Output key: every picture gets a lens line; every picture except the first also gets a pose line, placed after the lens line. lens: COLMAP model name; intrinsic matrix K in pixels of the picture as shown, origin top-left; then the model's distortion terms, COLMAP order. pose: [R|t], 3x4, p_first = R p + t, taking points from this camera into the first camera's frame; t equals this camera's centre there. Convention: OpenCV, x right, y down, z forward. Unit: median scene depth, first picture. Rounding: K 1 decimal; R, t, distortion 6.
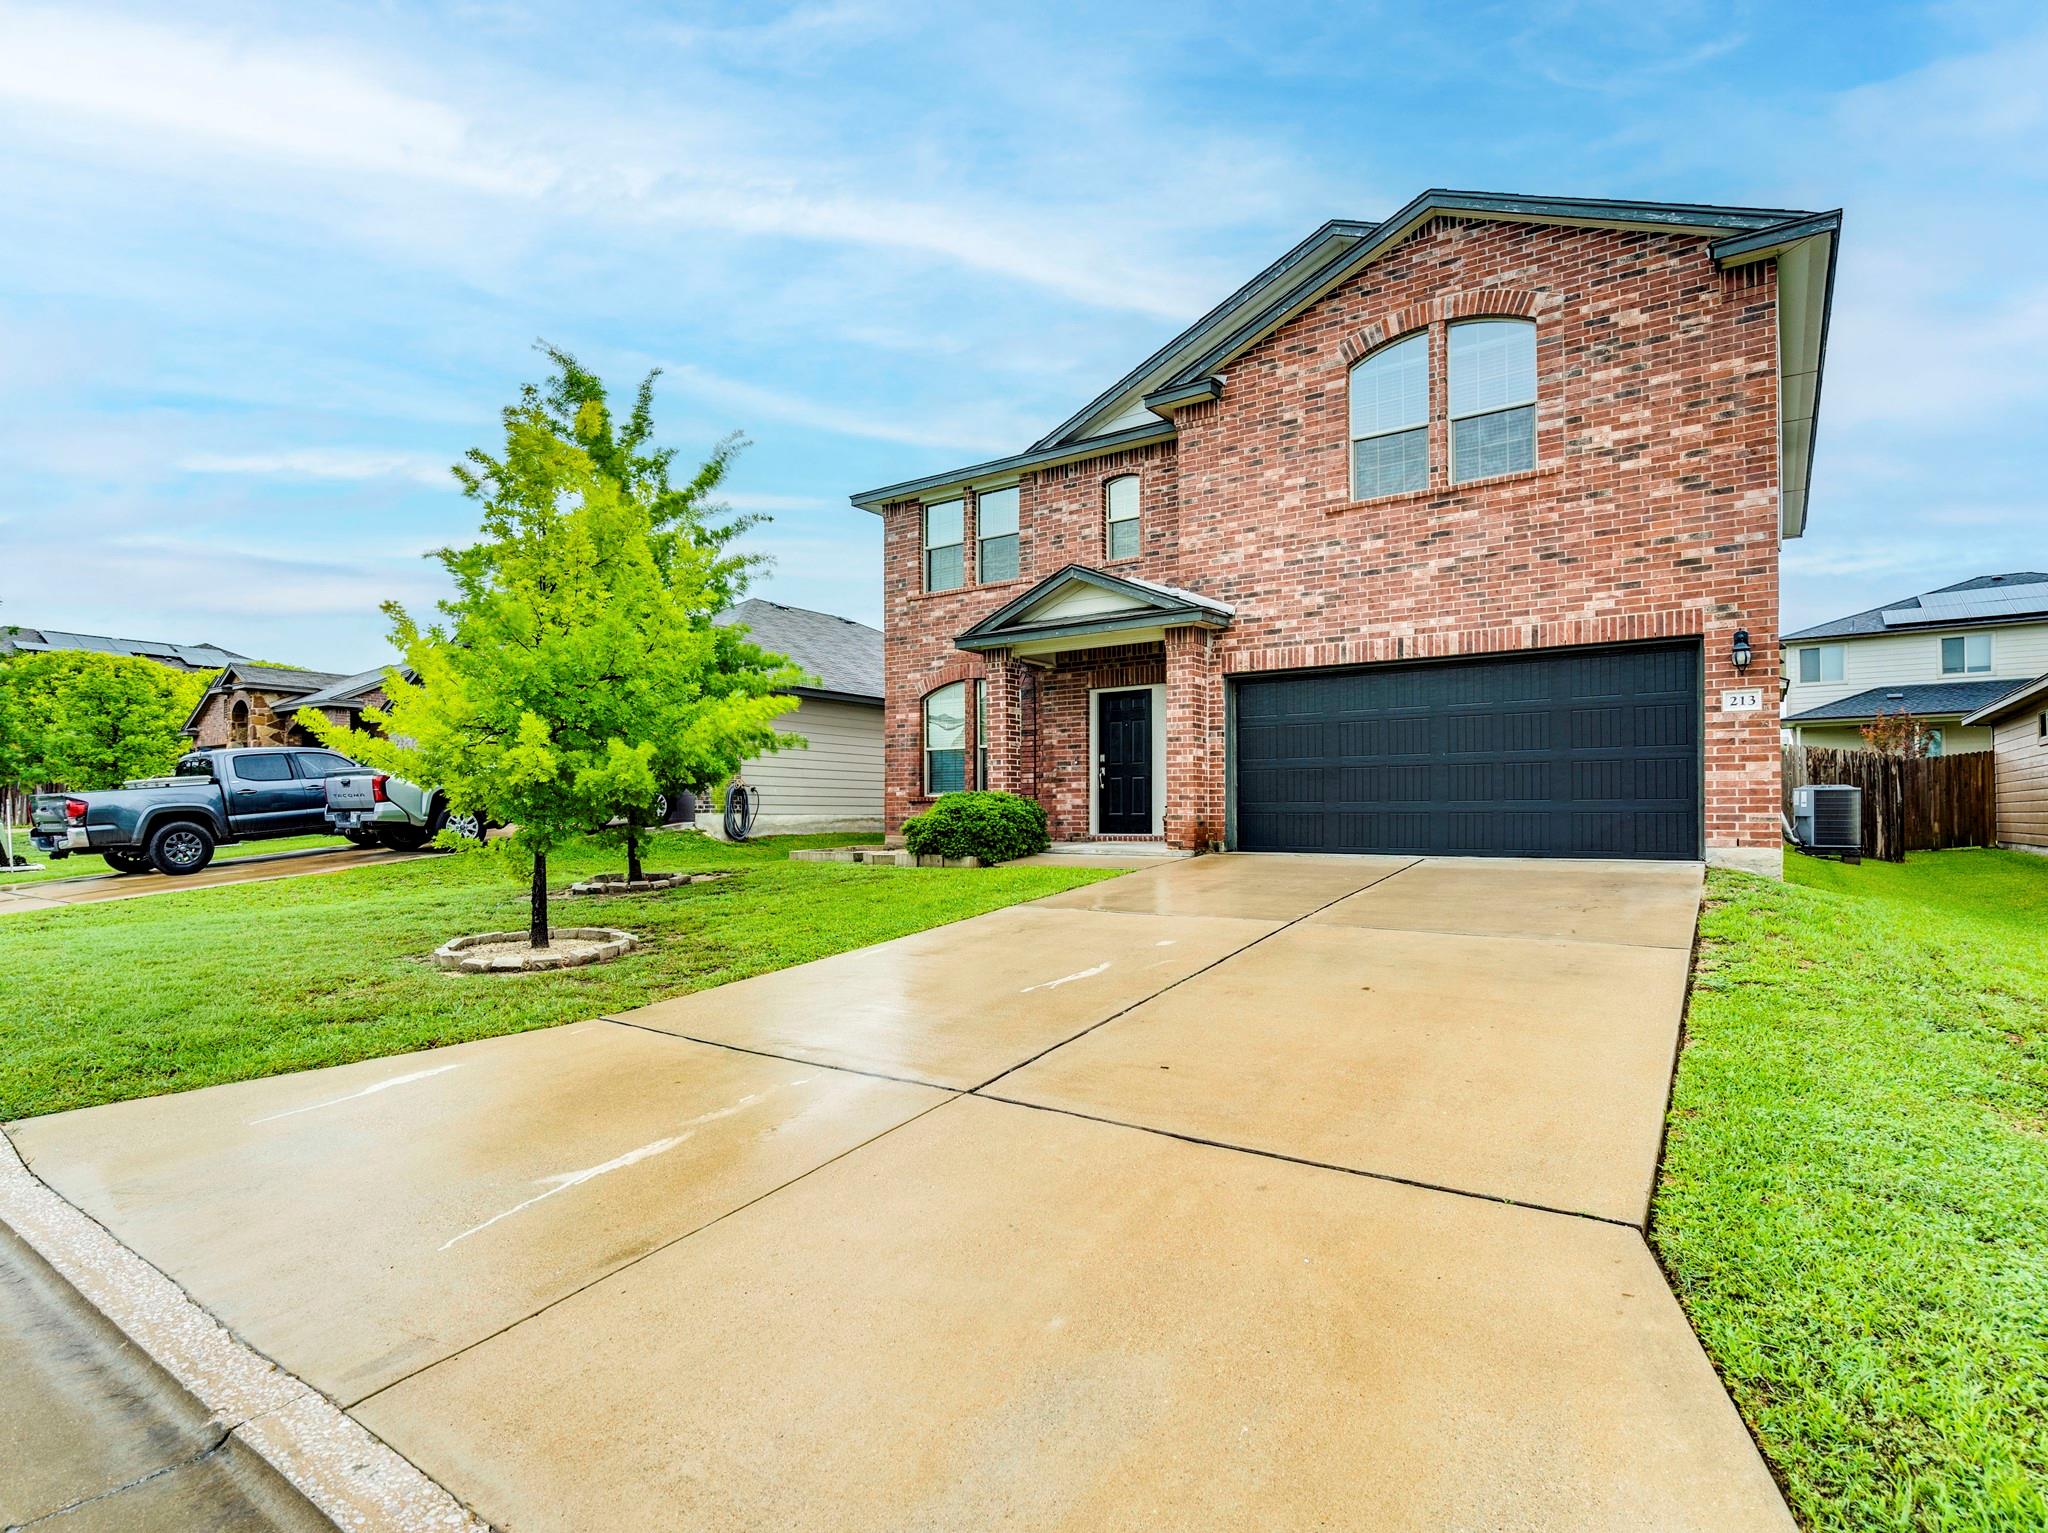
lens RADIAL K [[1049.0, 0, 1072.2], [0, 1049.0, 798.0], [0, 0, 1]] dist [-0.000279, 0.000811]
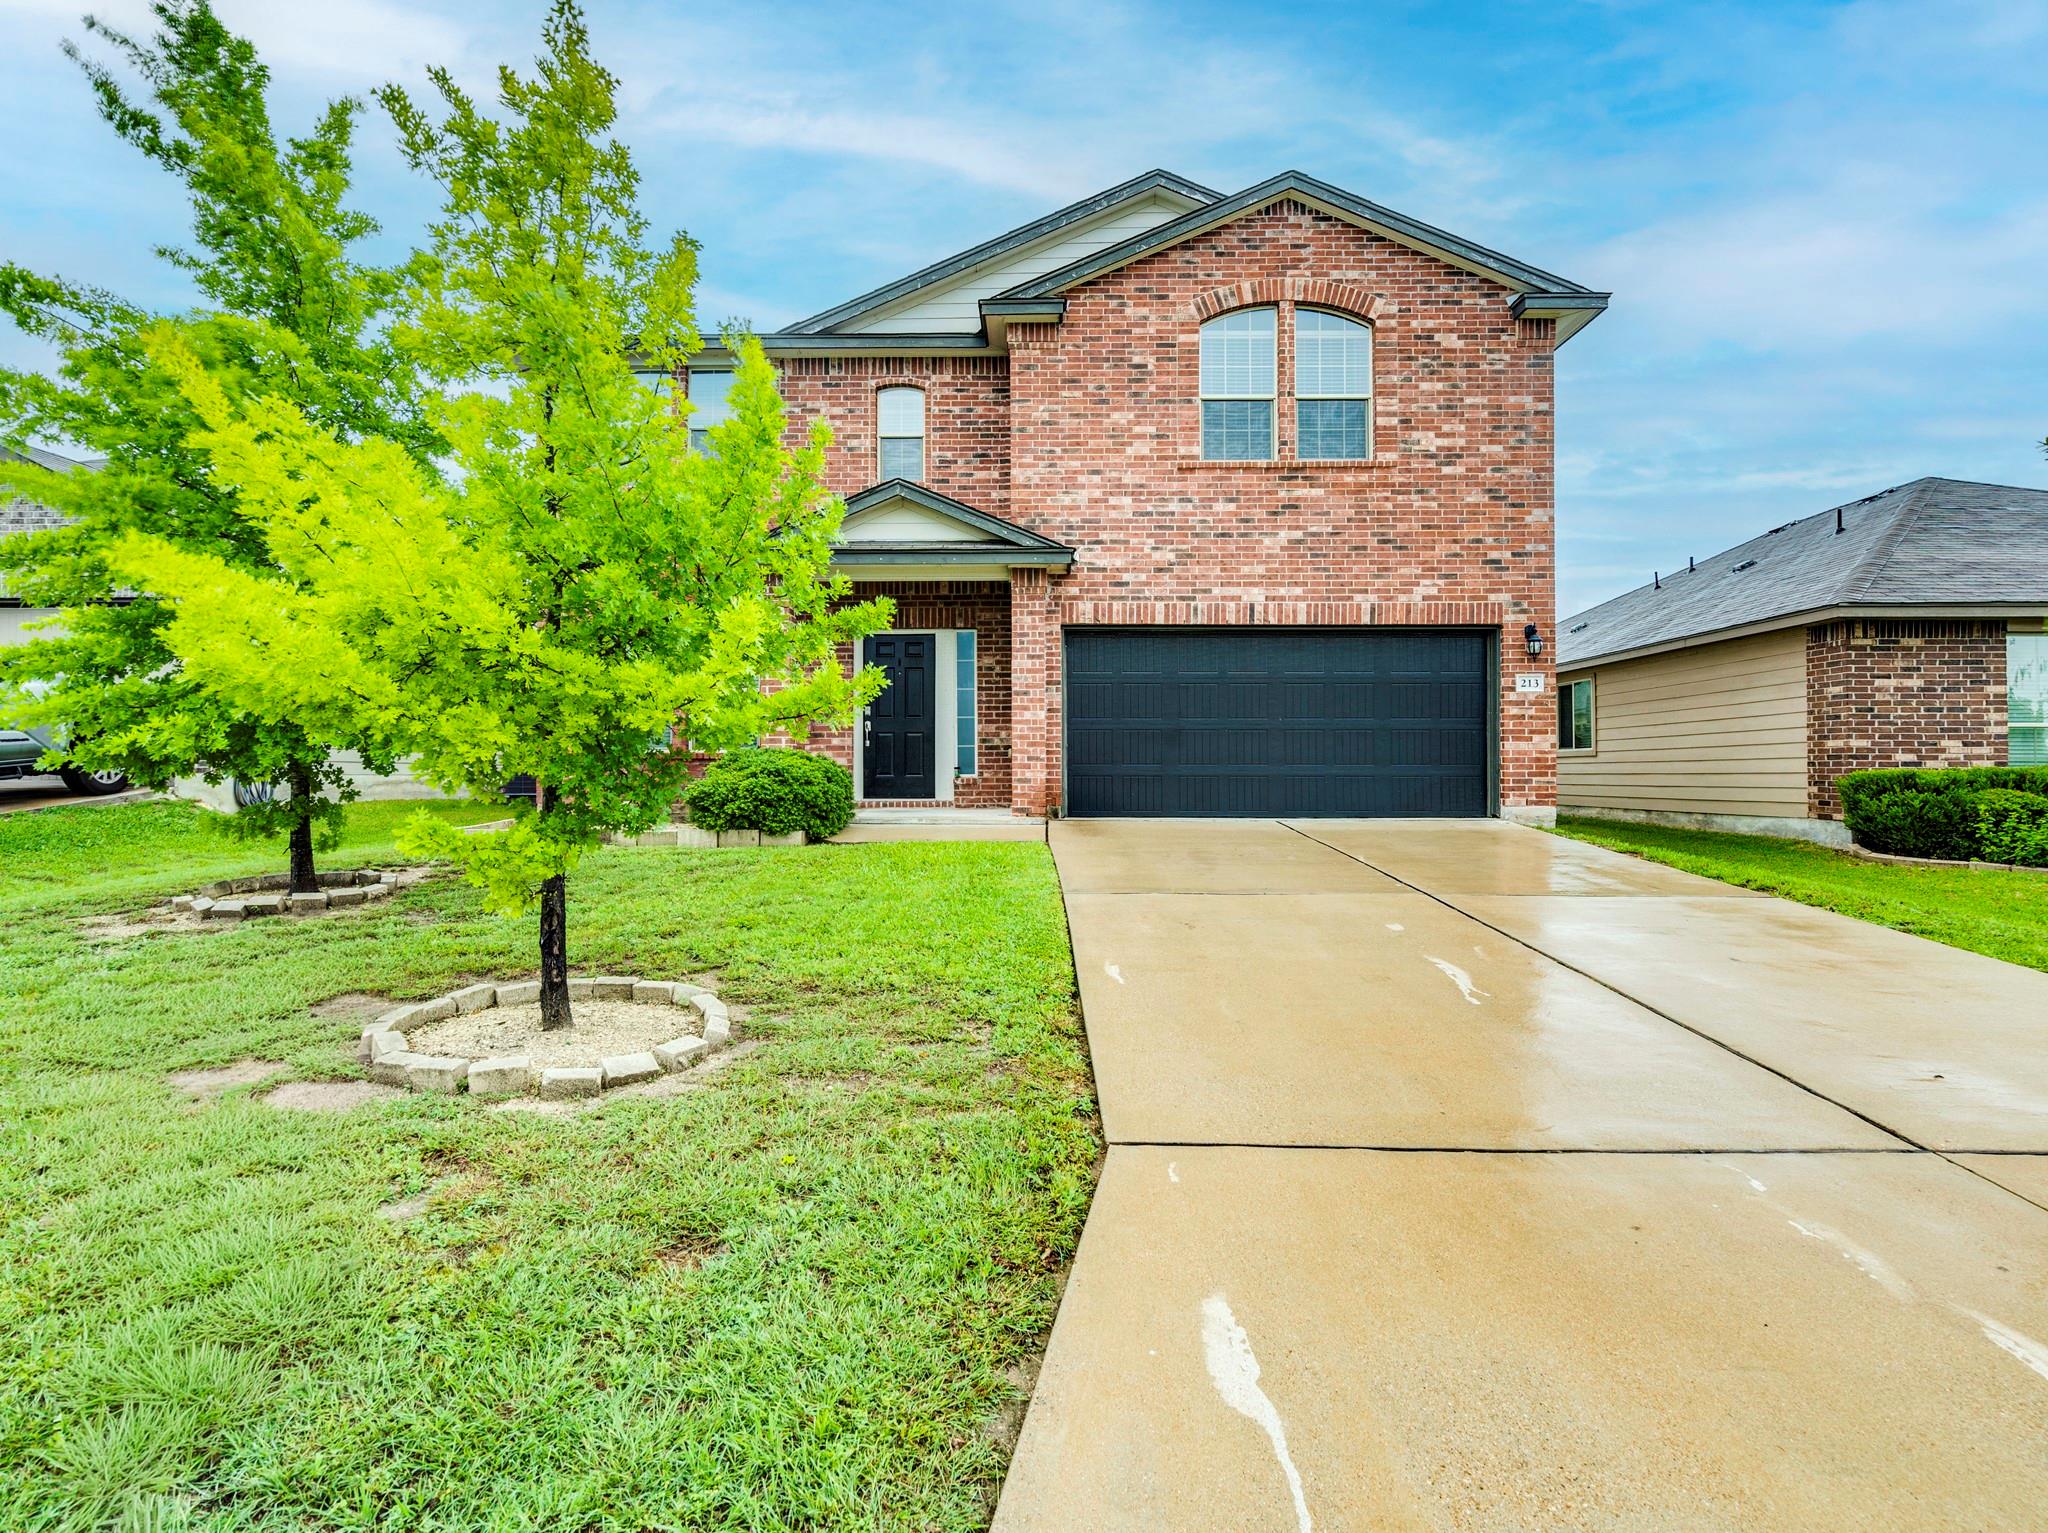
lens RADIAL K [[1026.1, 0, 895.3], [0, 1026.1, 761.0], [0, 0, 1]] dist [-0.004856, -0.000417]
pose [[0.834840, 0.008567, 0.550427, -0.510918], [-0.011325, 0.999935, 0.001614, 0.001730], [-0.550377, -0.007581, 0.834882, 0.357200]]
